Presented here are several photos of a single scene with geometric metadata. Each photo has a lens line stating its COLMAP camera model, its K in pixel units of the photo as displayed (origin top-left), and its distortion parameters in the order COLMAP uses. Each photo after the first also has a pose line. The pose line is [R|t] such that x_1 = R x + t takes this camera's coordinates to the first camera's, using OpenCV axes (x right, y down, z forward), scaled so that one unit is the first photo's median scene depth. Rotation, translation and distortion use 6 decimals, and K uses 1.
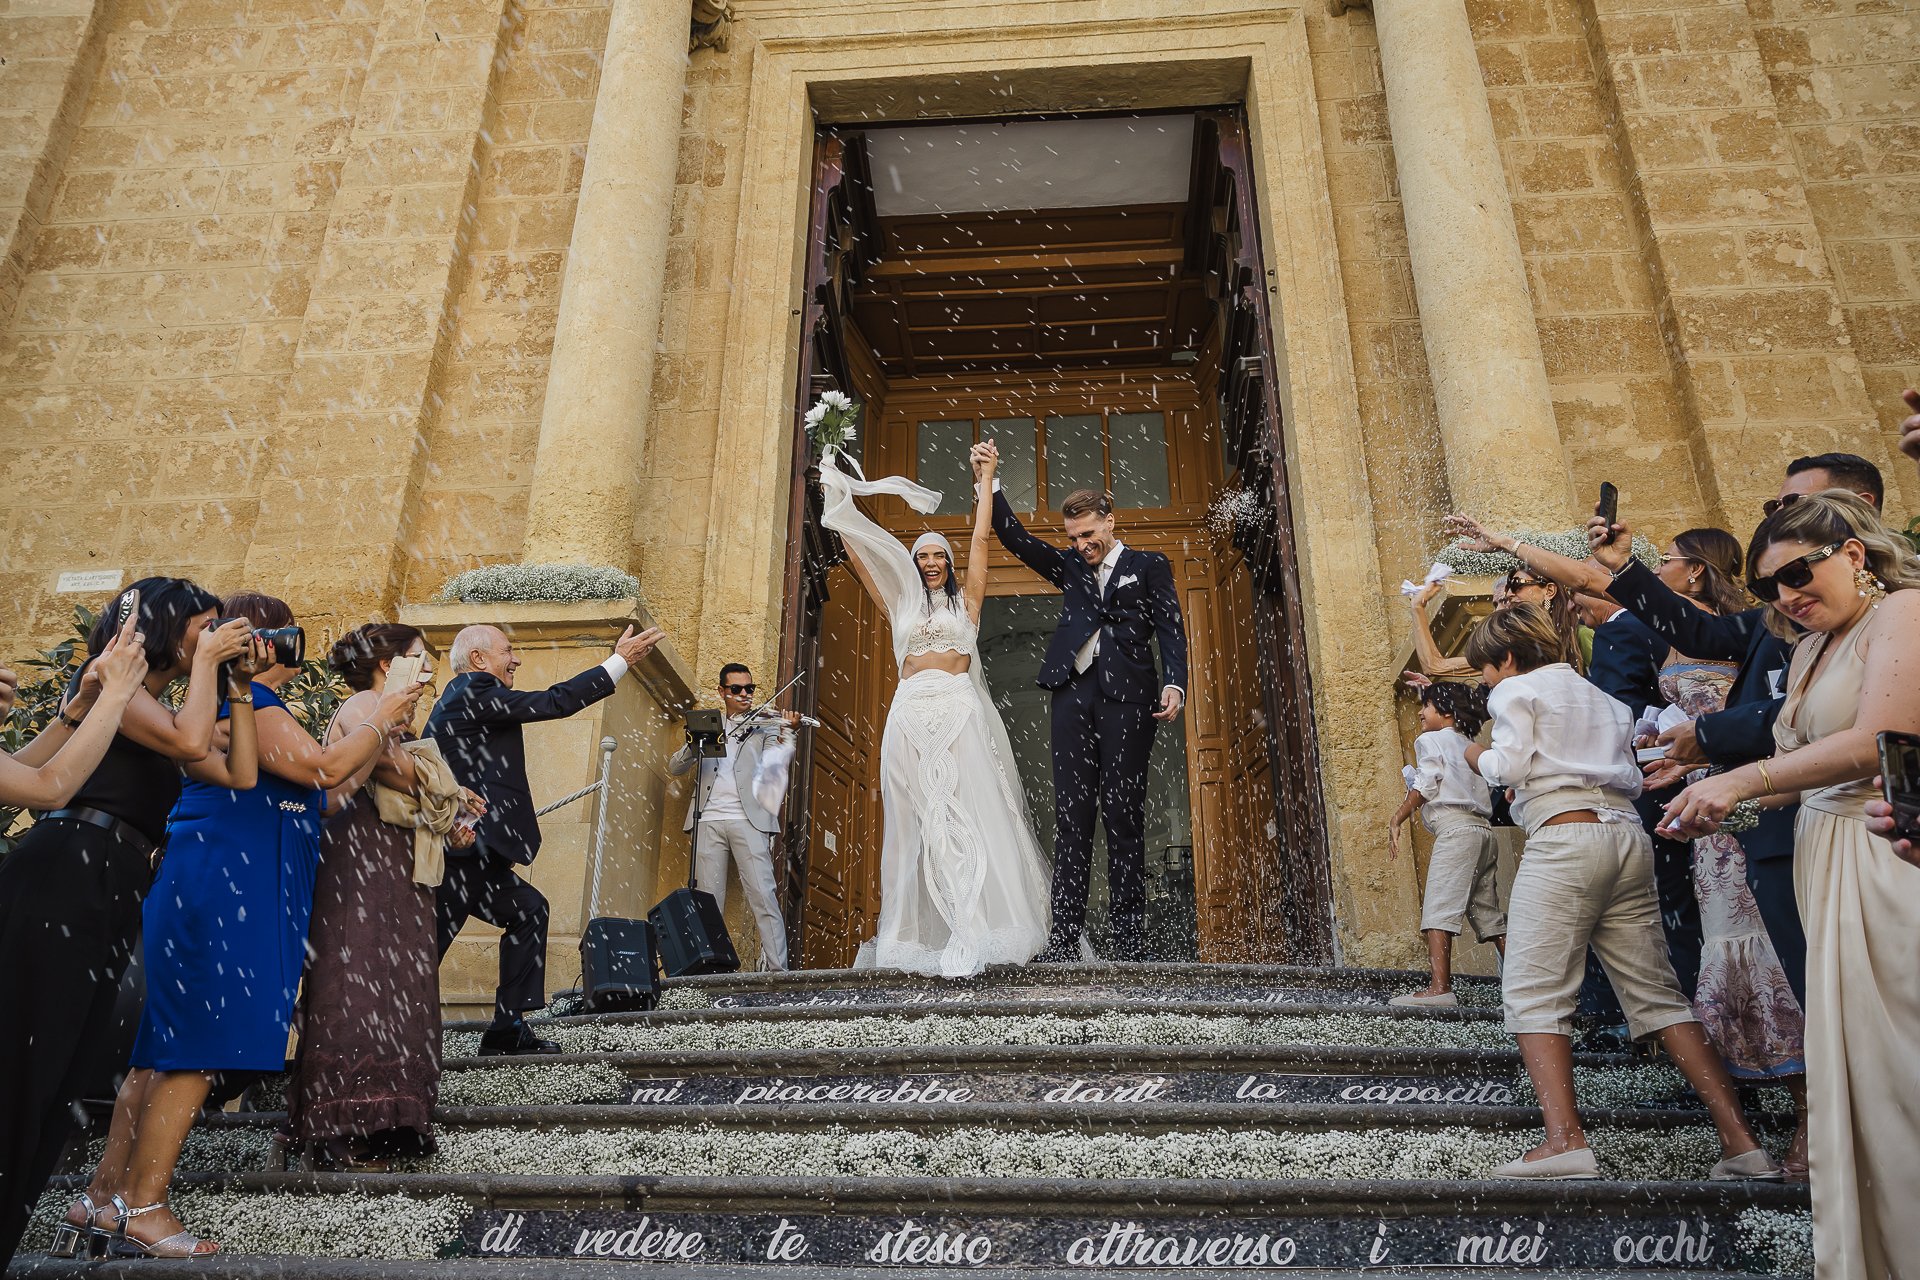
lens RADIAL K [[1300.9, 0, 969.3], [0, 1300.9, 636.6], [0, 0, 1]] dist [-0.063077, 0.100560]
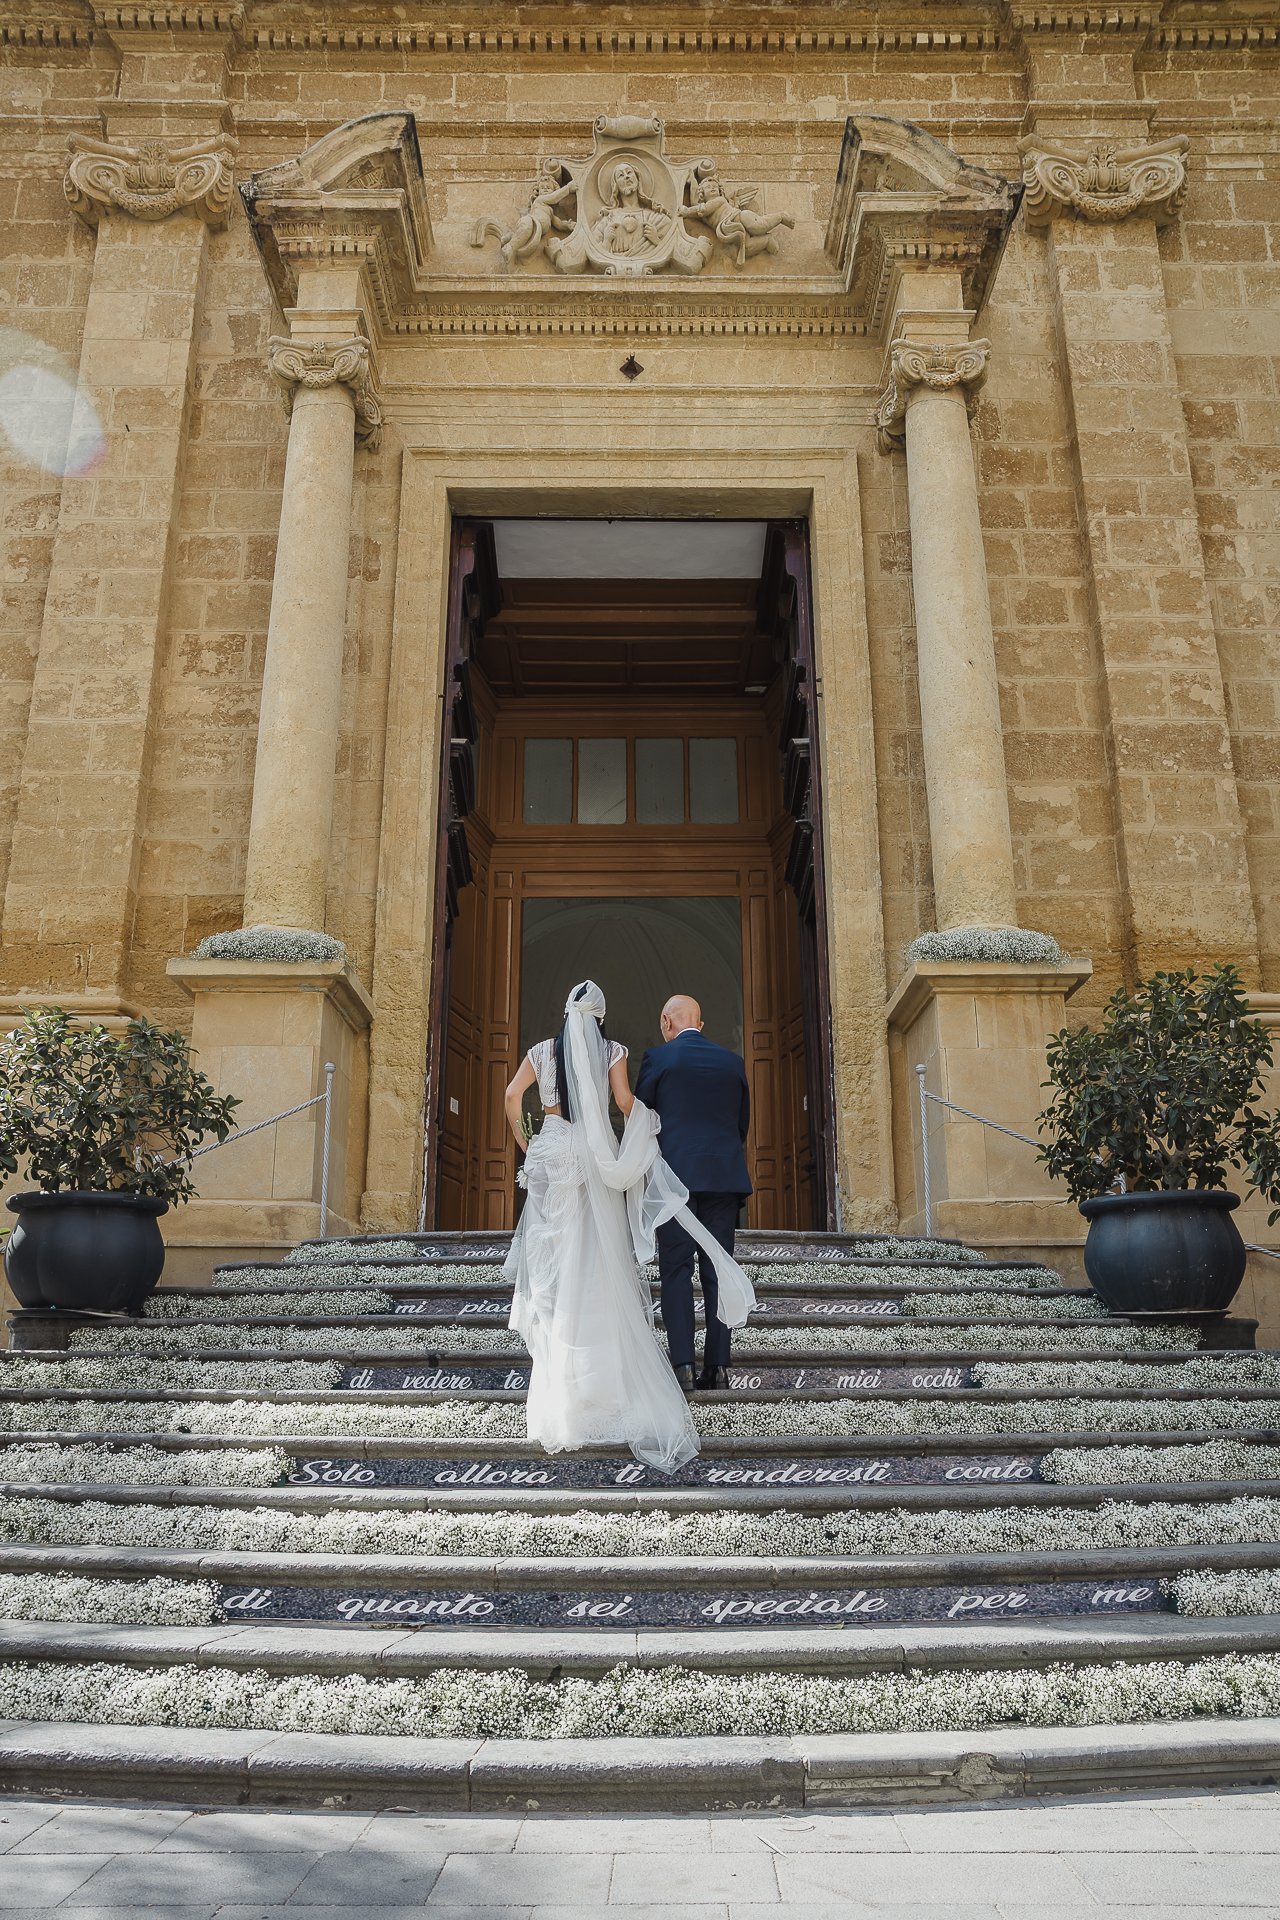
lens RADIAL K [[1419.2, 0, 640.0], [0, 1419.2, 960.0], [0, 0, 1]] dist [-0.055004, 0.093997]
pose [[0.997002, 0.017596, 0.075344, -0.042233], [-0.025305, 0.994399, 0.102620, -0.145474], [-0.073116, -0.104219, 0.991863, -0.397070]]
